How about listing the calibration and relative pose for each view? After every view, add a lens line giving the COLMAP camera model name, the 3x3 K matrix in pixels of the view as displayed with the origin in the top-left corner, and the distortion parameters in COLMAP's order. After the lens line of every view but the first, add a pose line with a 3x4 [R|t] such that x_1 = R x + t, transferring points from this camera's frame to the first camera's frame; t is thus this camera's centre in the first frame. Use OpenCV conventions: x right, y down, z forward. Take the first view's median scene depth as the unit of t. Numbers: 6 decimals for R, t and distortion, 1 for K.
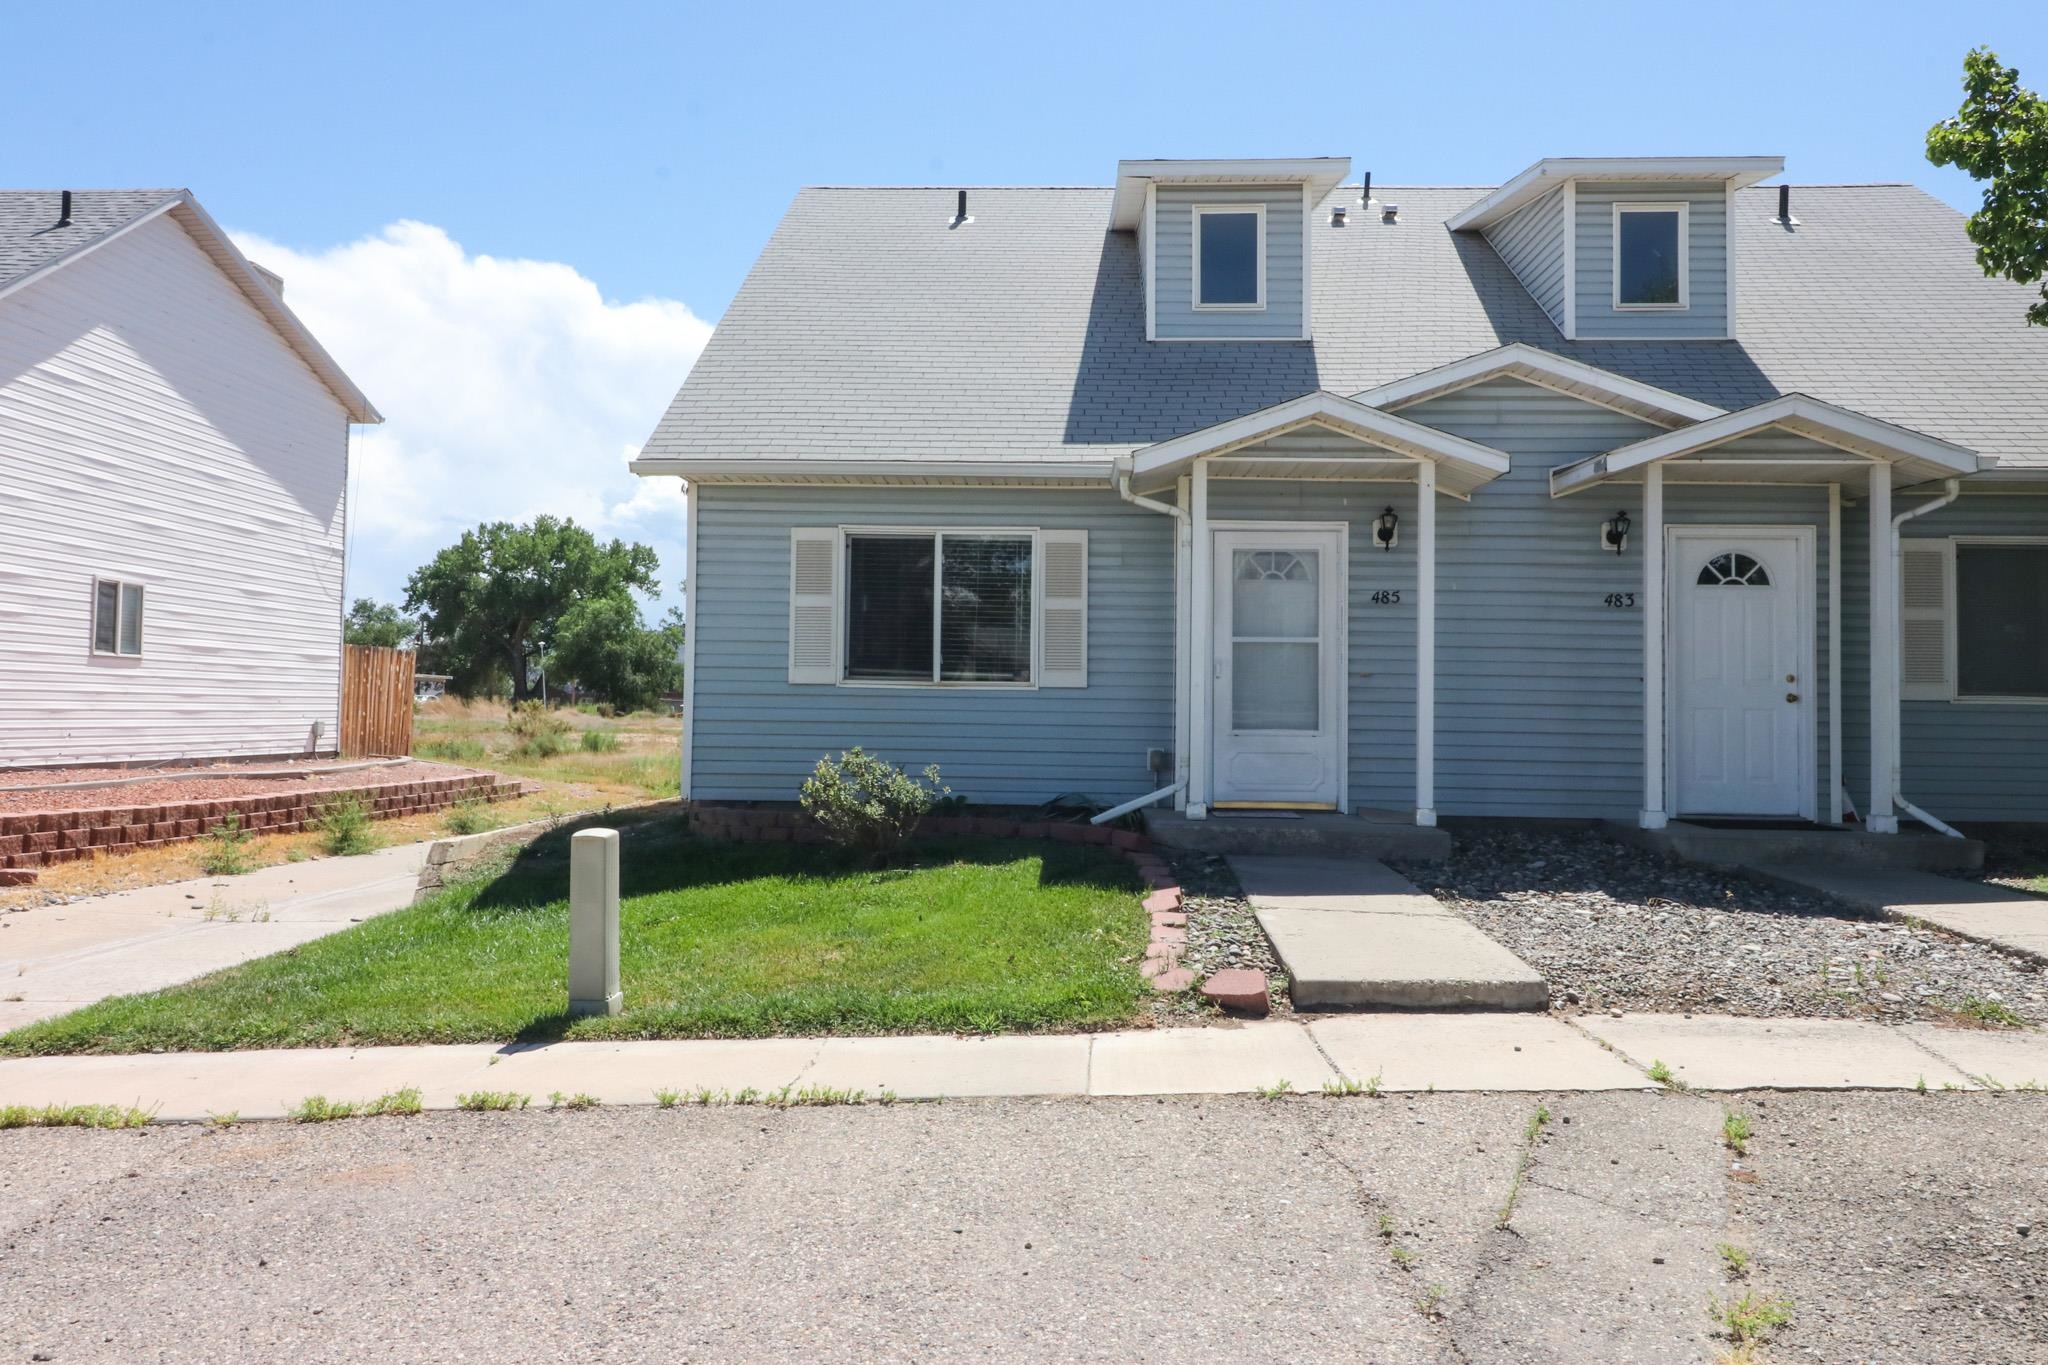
lens RADIAL K [[1494.9, 0, 1005.6], [0, 1494.9, 682.2], [0, 0, 1]] dist [0.000213, -0.006932]
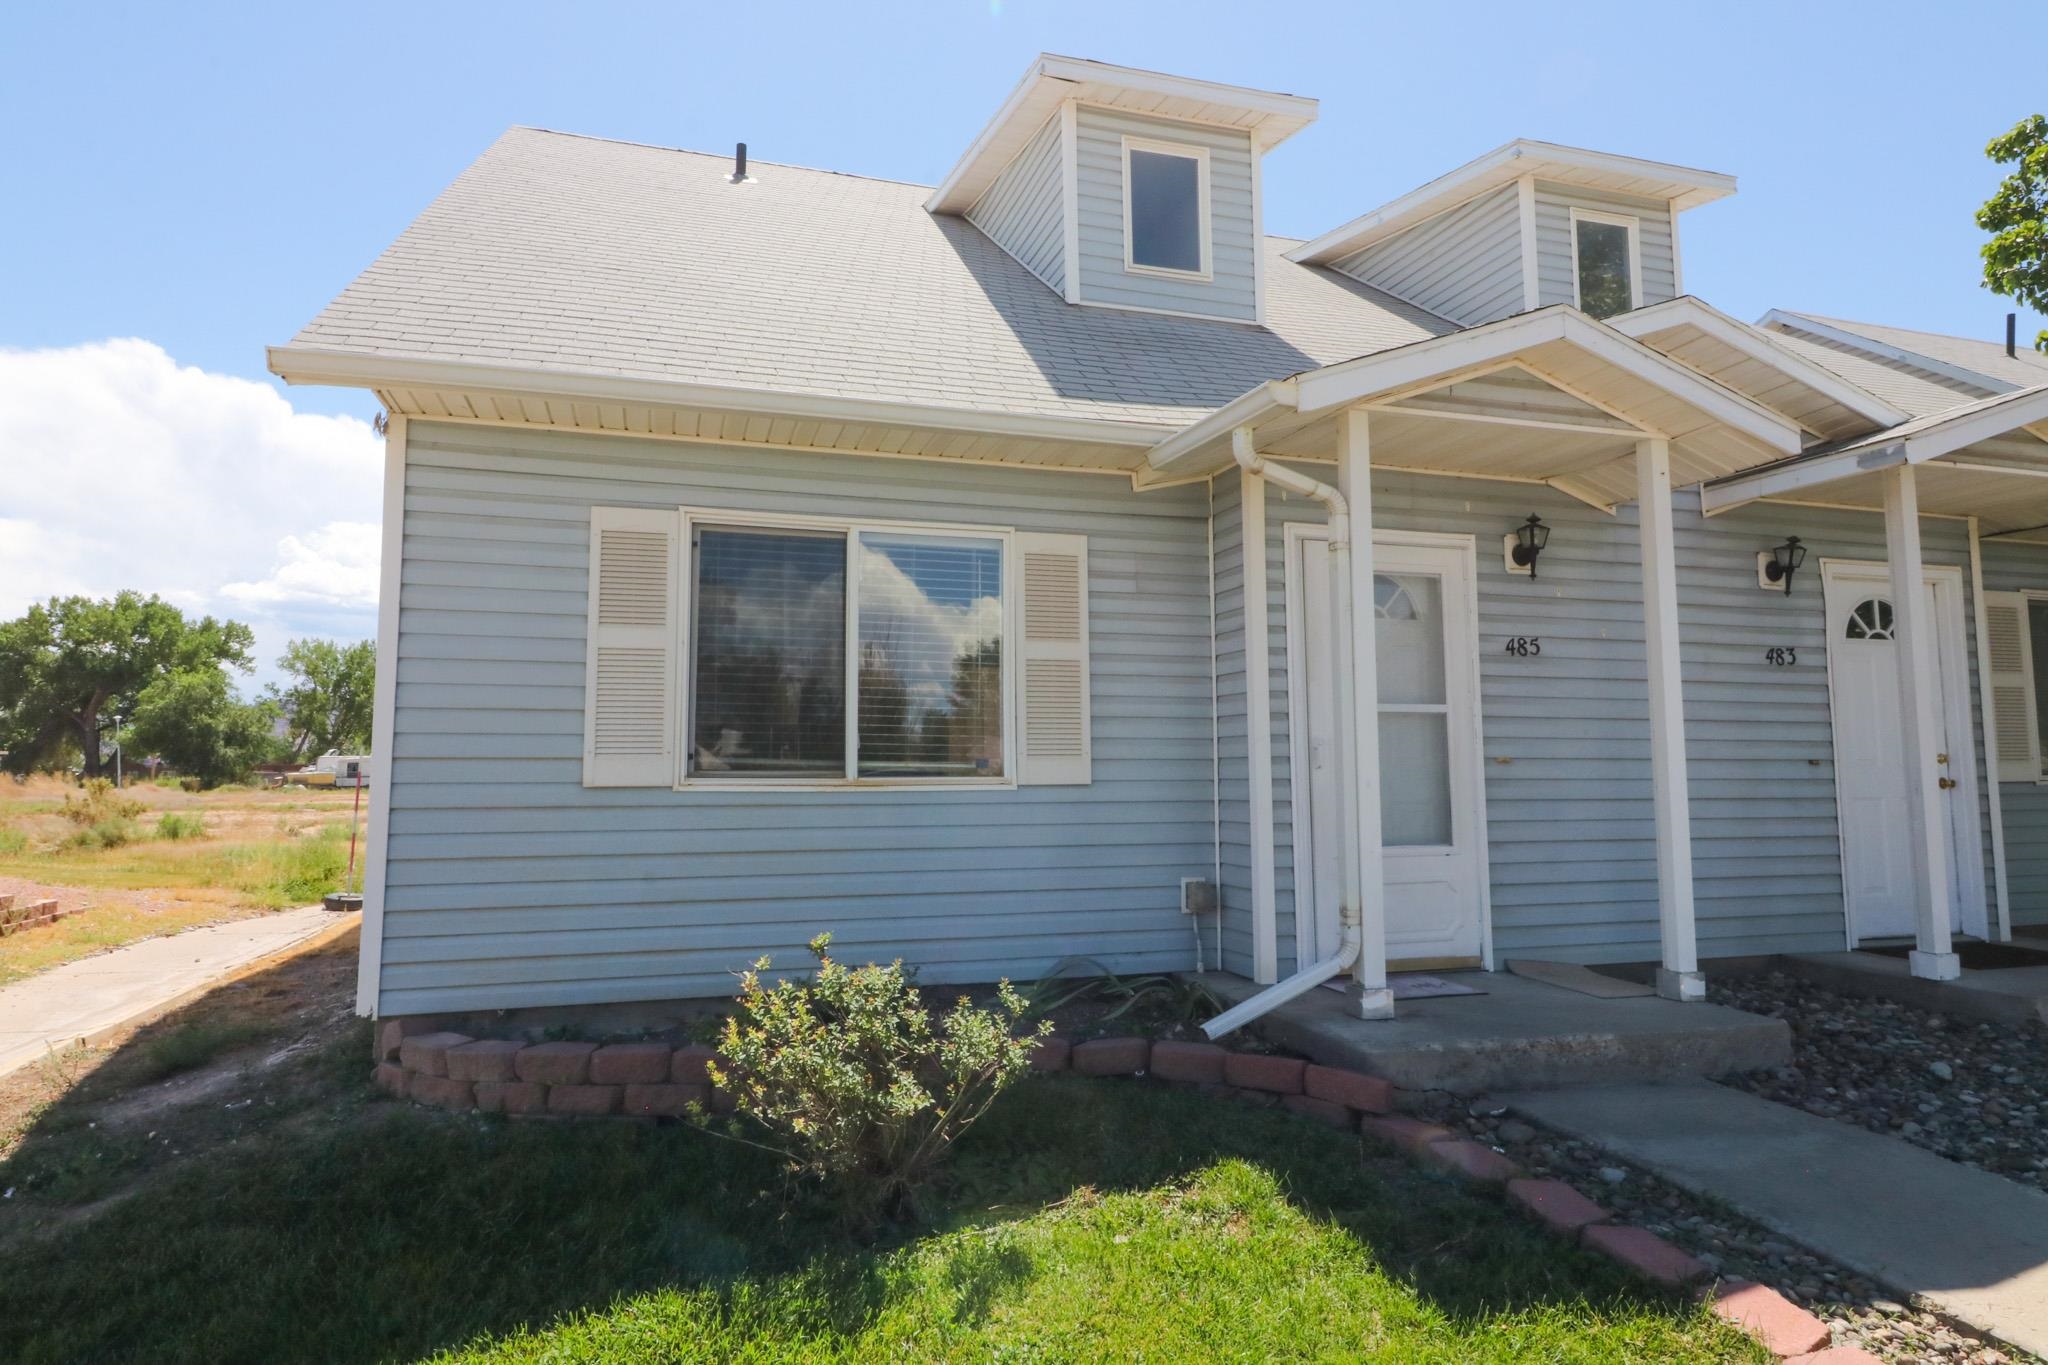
lens RADIAL K [[1200.2, 0, 1009.7], [0, 1200.2, 666.2], [0, 0, 1]] dist [0.004823, -0.012753]
pose [[0.943986, 0.013601, 0.329705, -0.143698], [0.009023, 0.997713, -0.066992, -0.012466], [-0.329862, 0.066214, 0.941704, 0.532335]]
